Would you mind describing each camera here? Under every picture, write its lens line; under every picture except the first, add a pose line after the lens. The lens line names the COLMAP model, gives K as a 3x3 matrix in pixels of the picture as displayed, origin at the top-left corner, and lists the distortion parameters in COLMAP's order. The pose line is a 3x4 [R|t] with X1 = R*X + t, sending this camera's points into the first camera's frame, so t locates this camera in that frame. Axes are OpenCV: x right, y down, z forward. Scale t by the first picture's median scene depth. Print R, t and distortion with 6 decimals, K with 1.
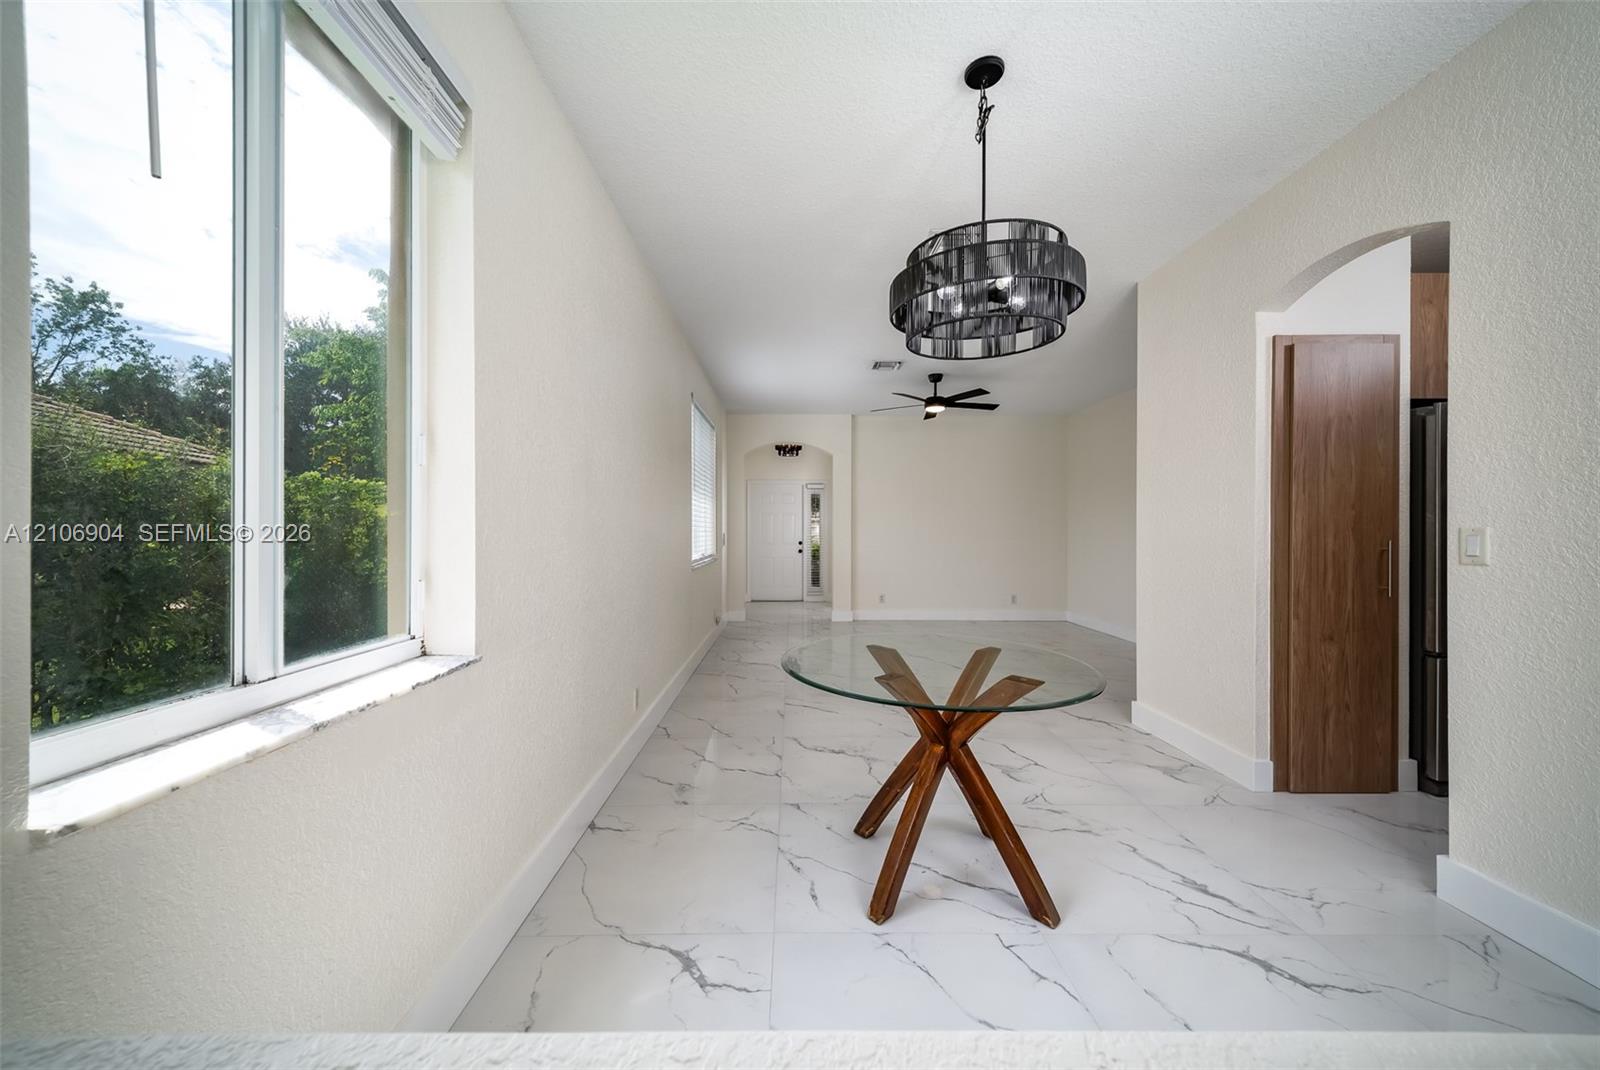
lens RADIAL K [[568.7, 0, 795.3], [0, 568.7, 540.2], [0, 0, 1]] dist [0.006006, -0.000359]
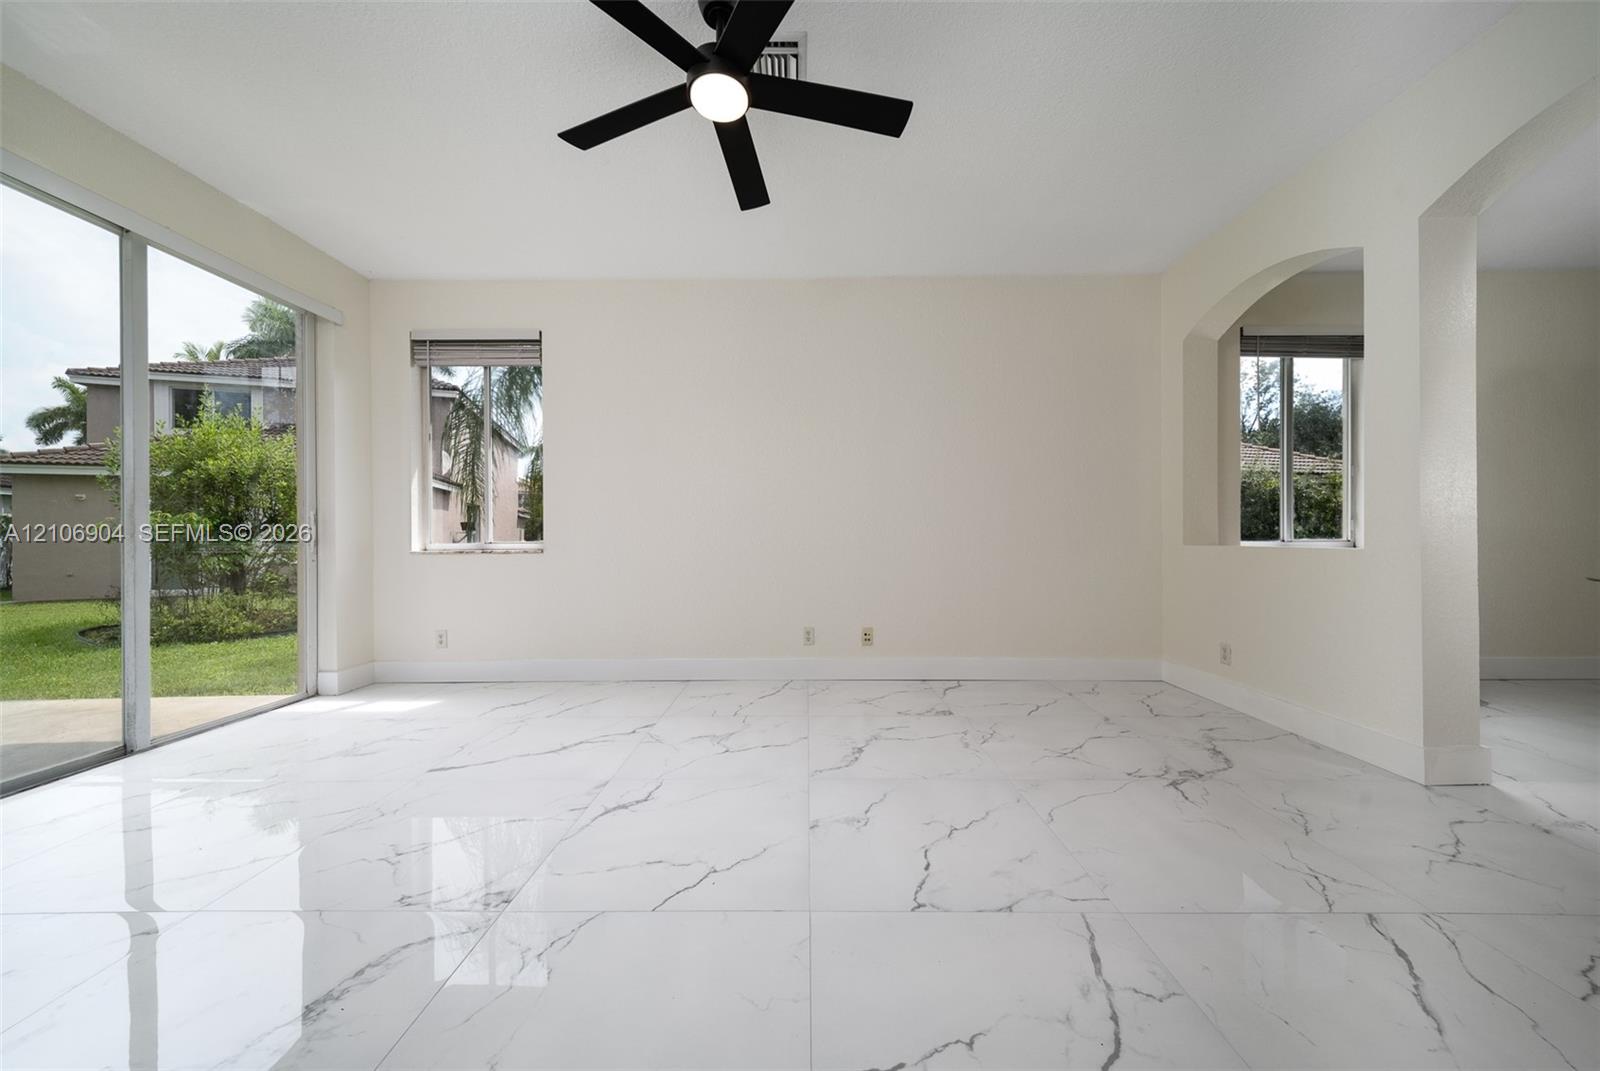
lens RADIAL K [[568.7, 0, 795.3], [0, 568.7, 540.7], [0, 0, 1]] dist [0.006006, -0.000359]
pose [[-0.019971, -0.003356, -0.999795, 0.181624], [-0.003215, 0.999989, -0.003293, 0.015365], [0.999795, 0.003148, -0.019982, -0.136152]]
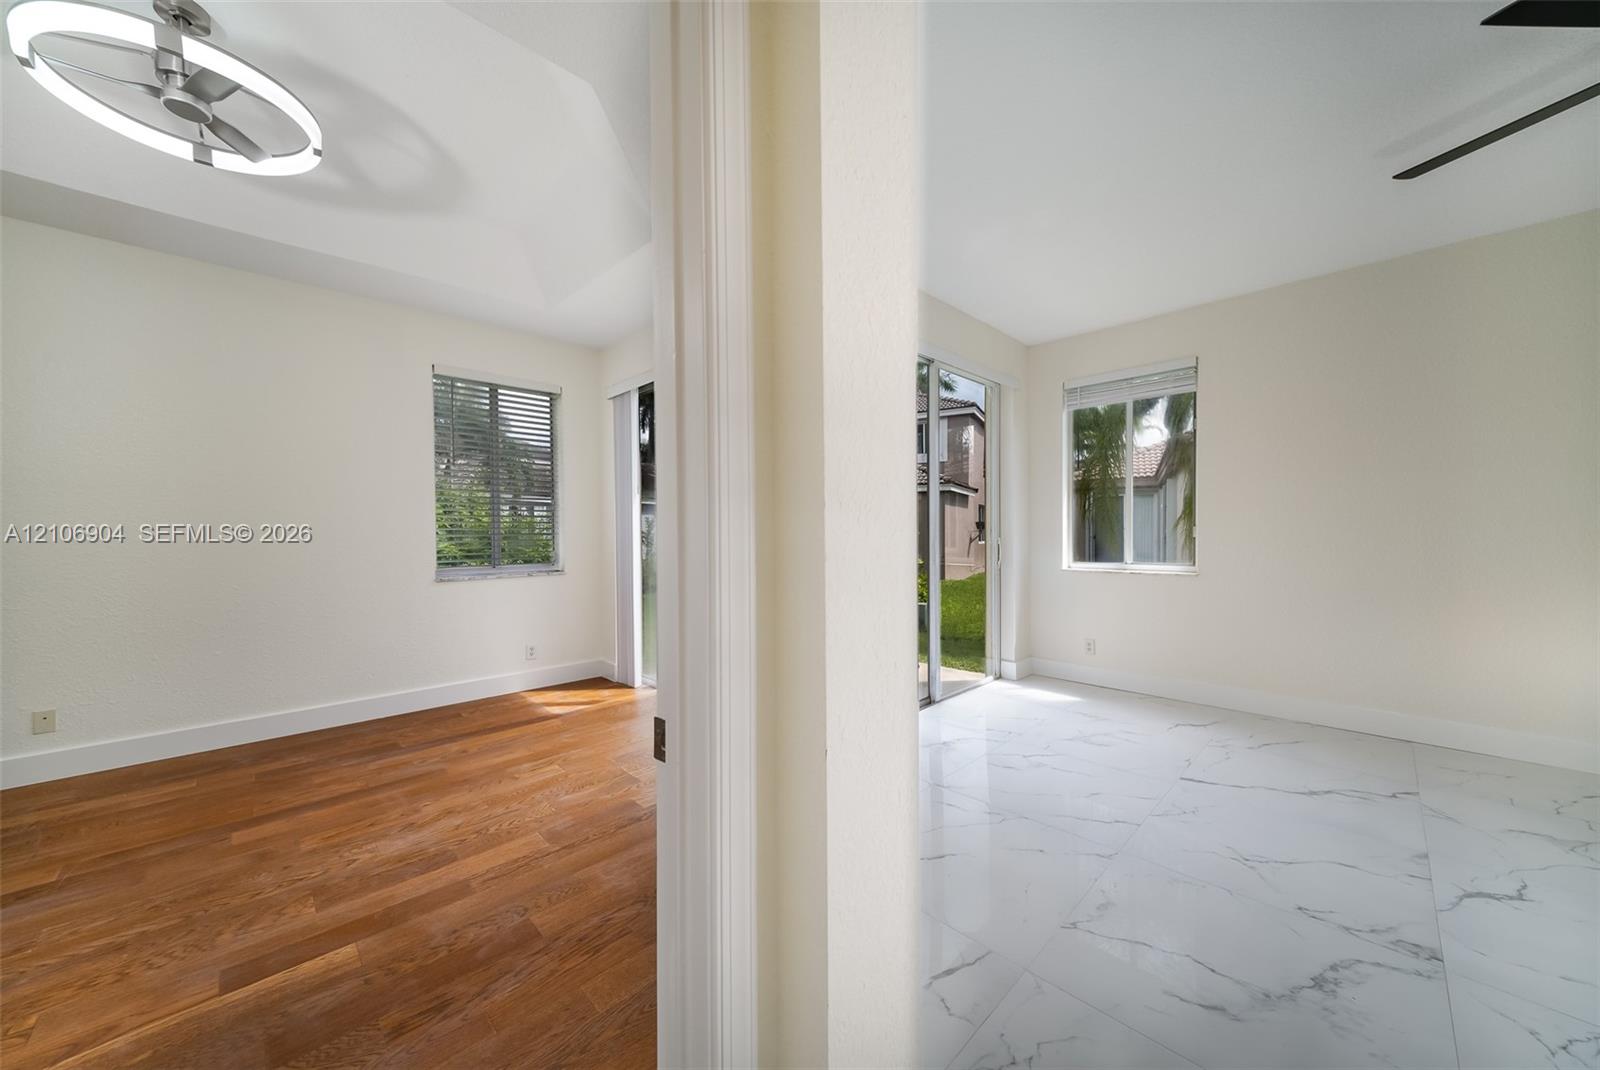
lens RADIAL K [[565.9, 0, 800.0], [0, 565.9, 535.0], [0, 0, 1]] dist [0.006295, -0.000047]
pose [[-0.709516, -0.004292, -0.704677, 0.186836], [-0.013425, 0.999882, 0.007427, 0.014132], [0.704562, 0.014729, -0.709490, -0.141809]]
